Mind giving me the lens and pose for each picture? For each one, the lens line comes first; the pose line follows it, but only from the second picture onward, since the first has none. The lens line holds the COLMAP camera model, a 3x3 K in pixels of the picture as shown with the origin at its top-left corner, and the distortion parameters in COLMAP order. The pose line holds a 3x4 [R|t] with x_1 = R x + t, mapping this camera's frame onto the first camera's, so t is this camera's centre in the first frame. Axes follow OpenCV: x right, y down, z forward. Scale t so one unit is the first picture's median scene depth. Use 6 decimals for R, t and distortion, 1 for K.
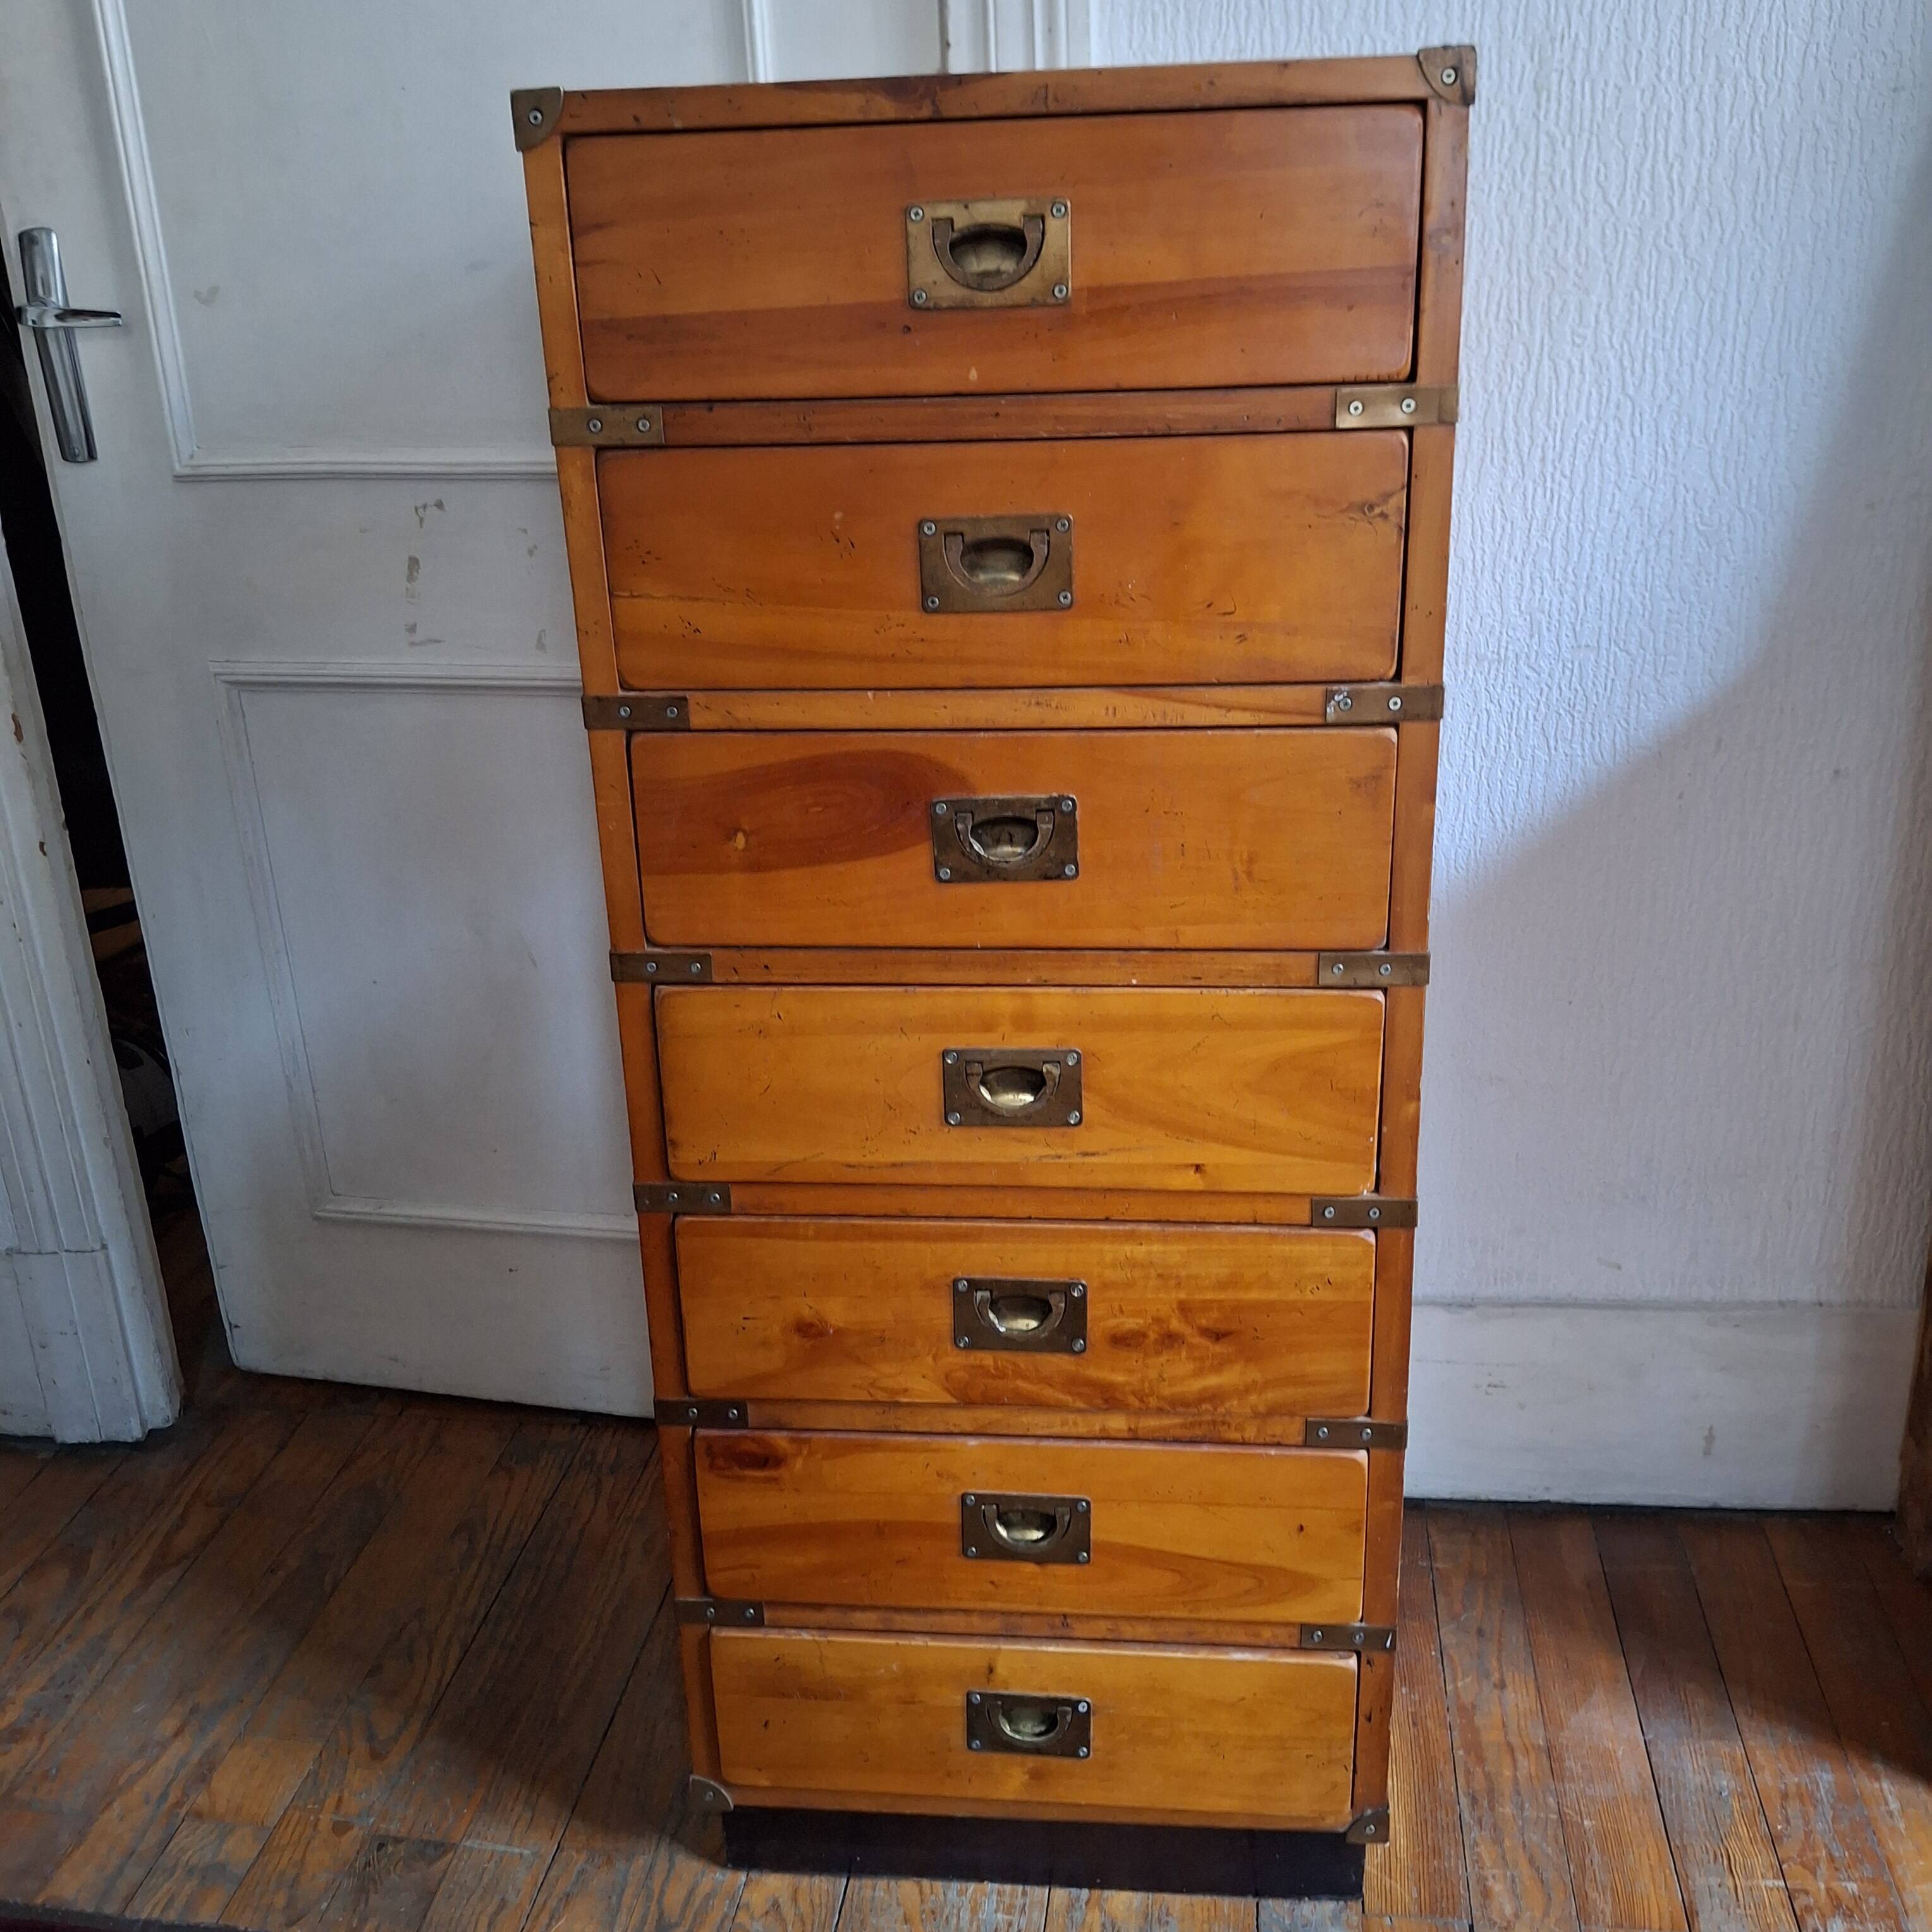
lens RADIAL K [[1998.7, 0, 957.4], [0, 1998.7, 937.2], [0, 0, 1]] dist [0.117601, -0.328971]
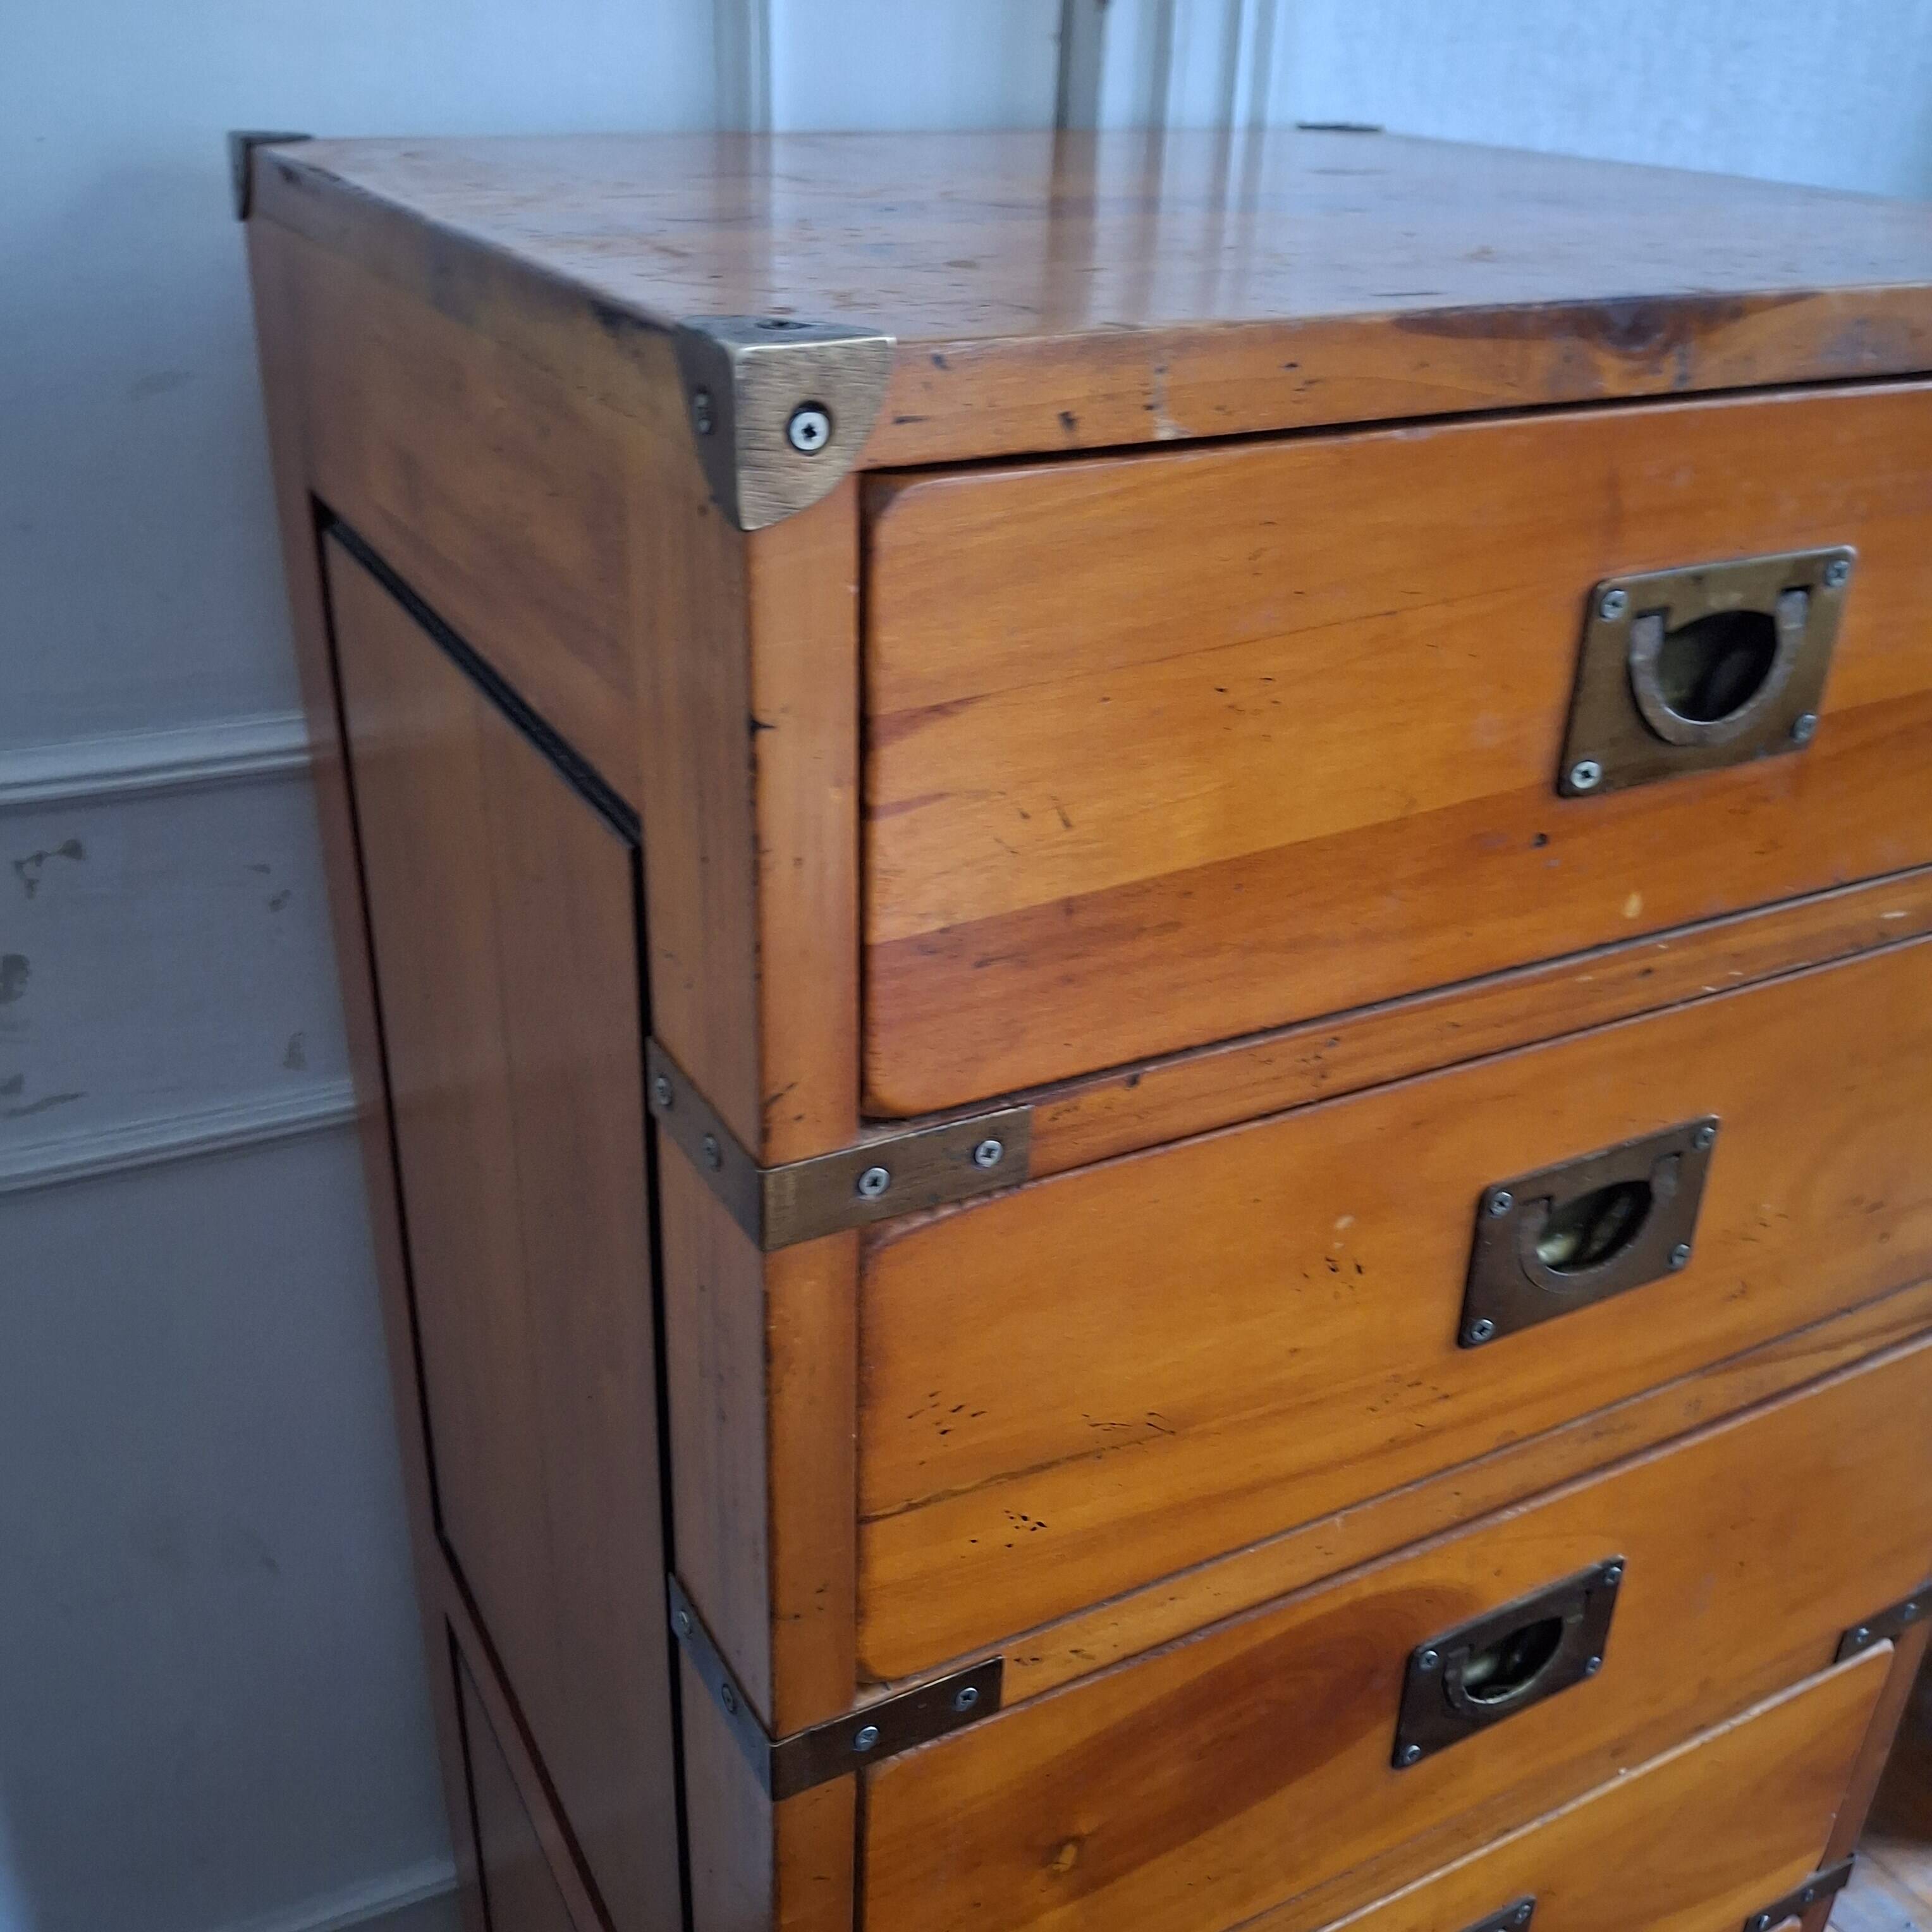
lens RADIAL K [[1957.5, 0, 962.2], [0, 1957.5, 949.5], [0, 0, 1]] dist [0.119348, -0.293334]
pose [[0.824068, -0.198254, 0.530667, -0.299319], [0.142833, 0.979212, 0.144024, -0.293695], [-0.548188, -0.042888, 0.835254, 0.576263]]
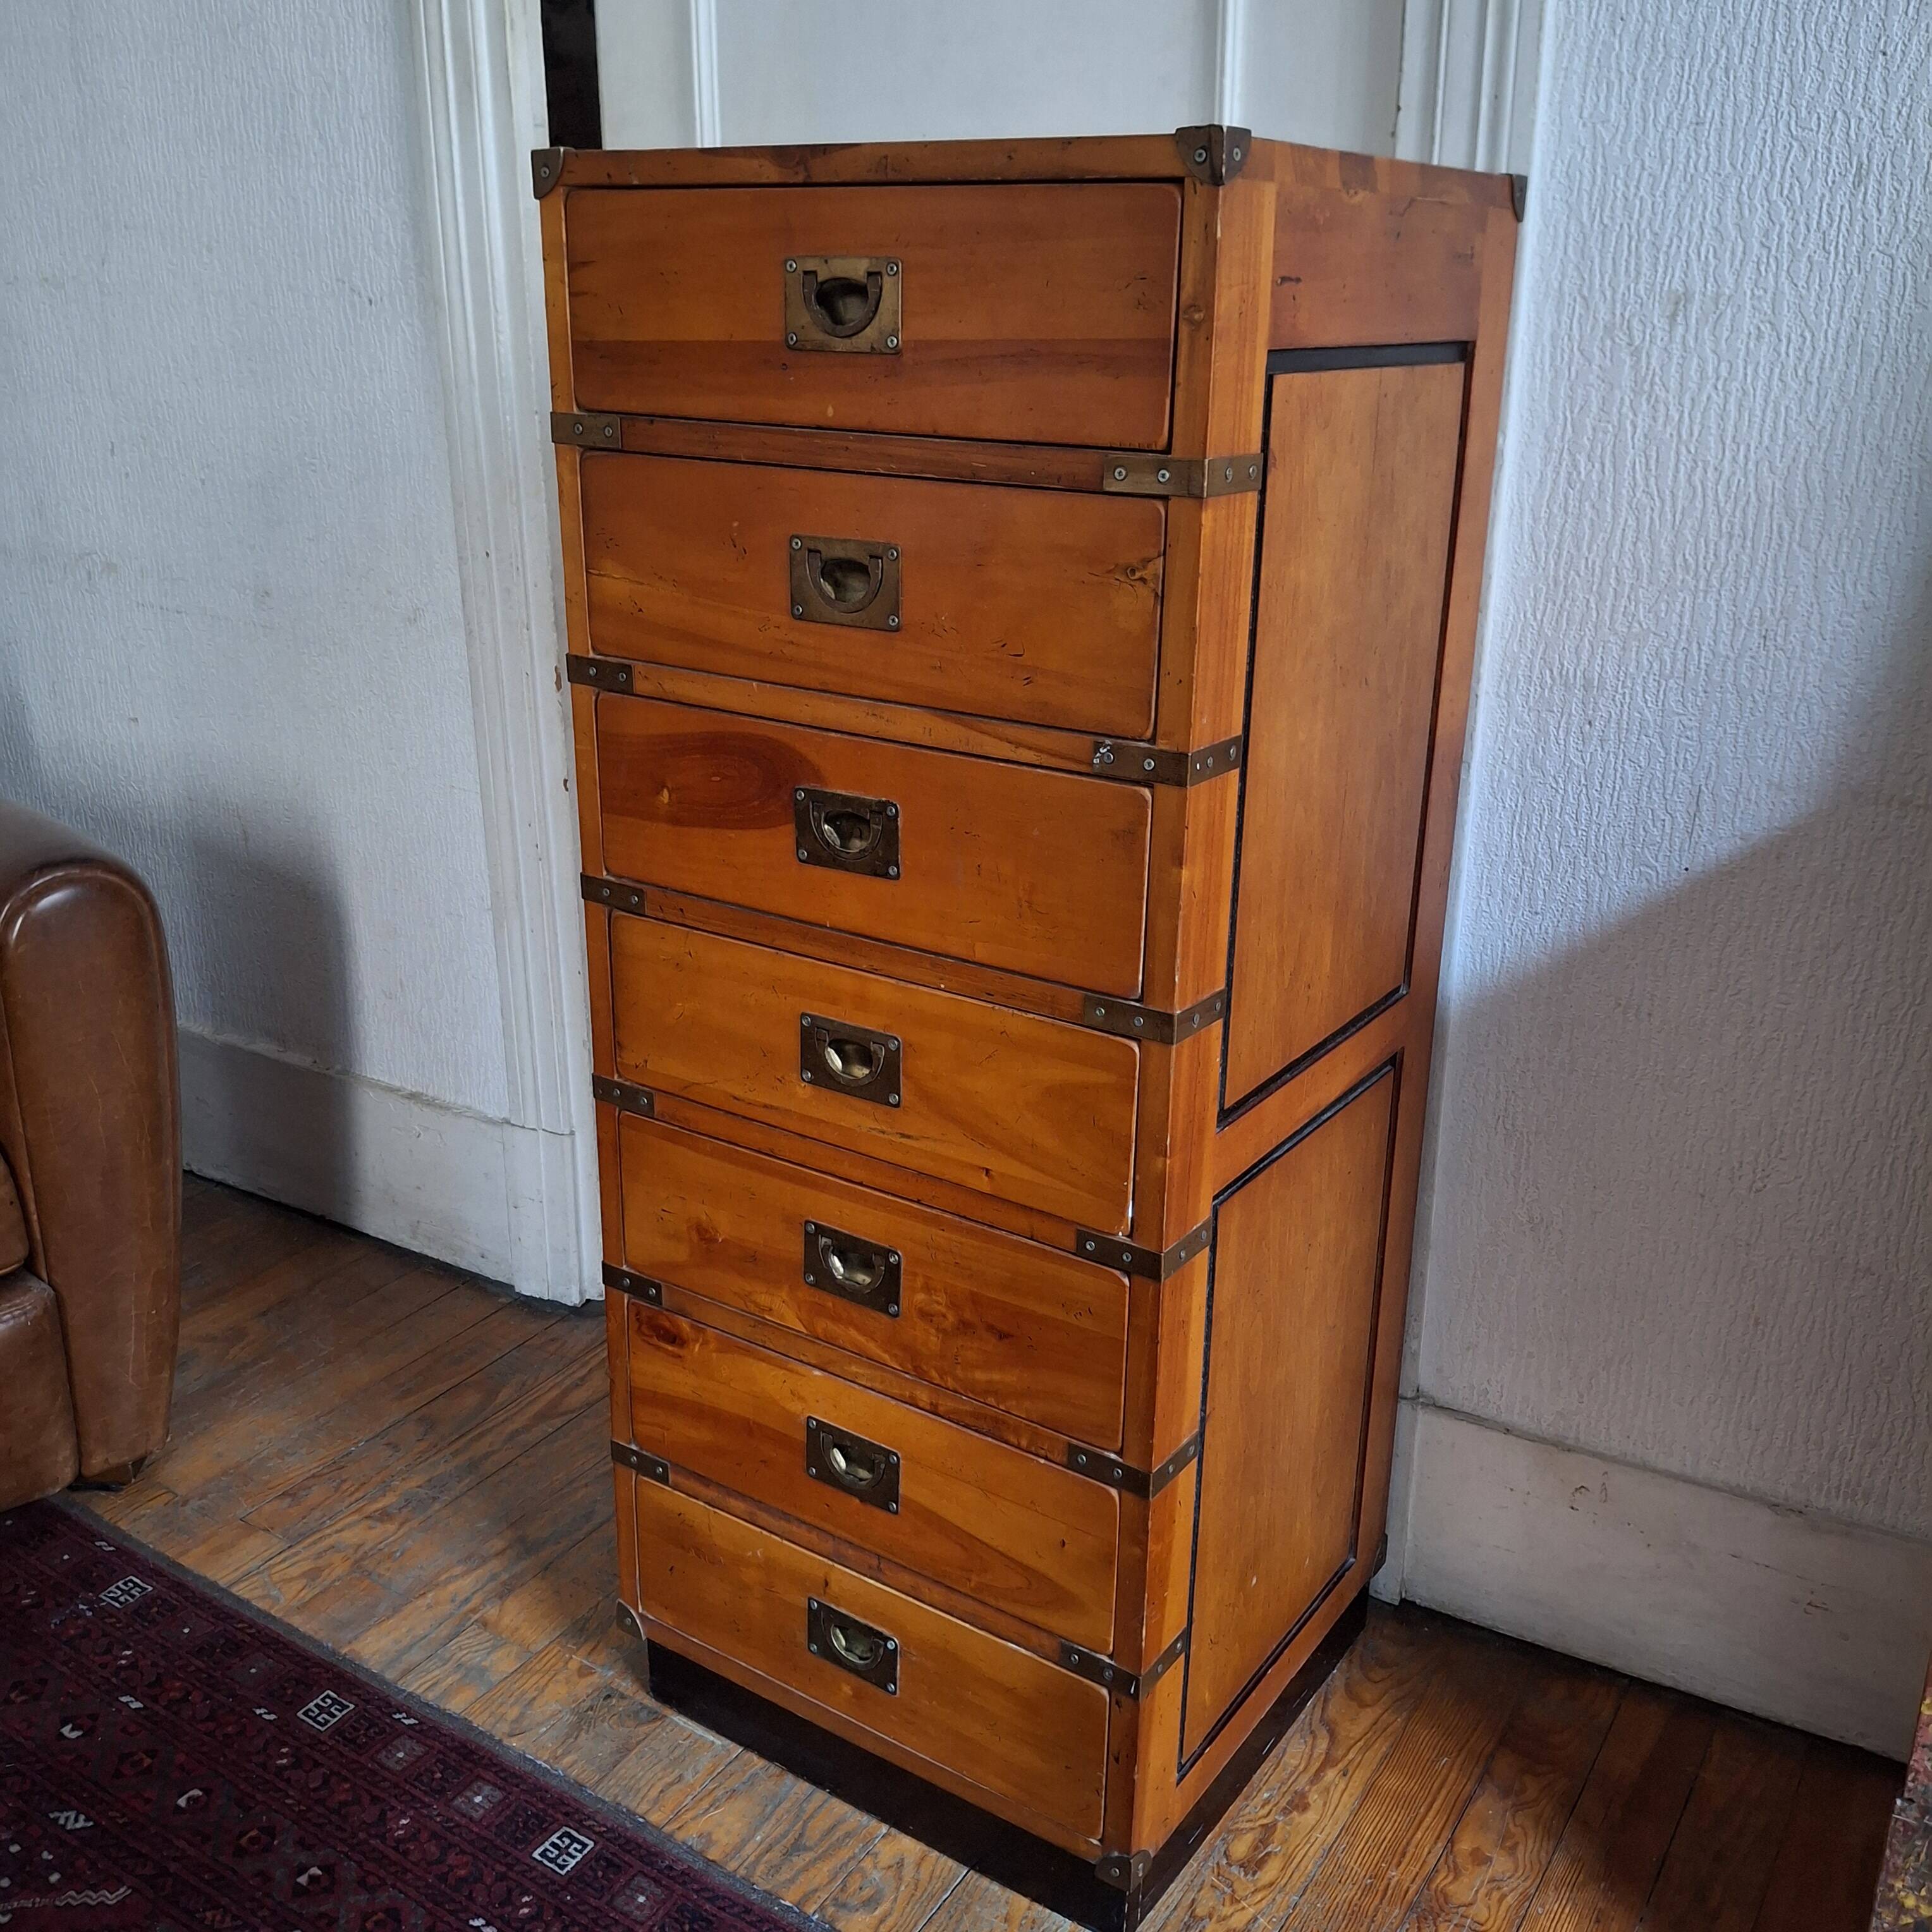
lens RADIAL K [[1947.0, 0, 958.0], [0, 1947.0, 980.9], [0, 0, 1]] dist [0.114594, -0.289357]
pose [[0.879634, 0.206451, -0.428510, 0.497006], [-0.204728, 0.977505, 0.050690, -0.032022], [0.429336, 0.043139, 0.902114, 0.047150]]
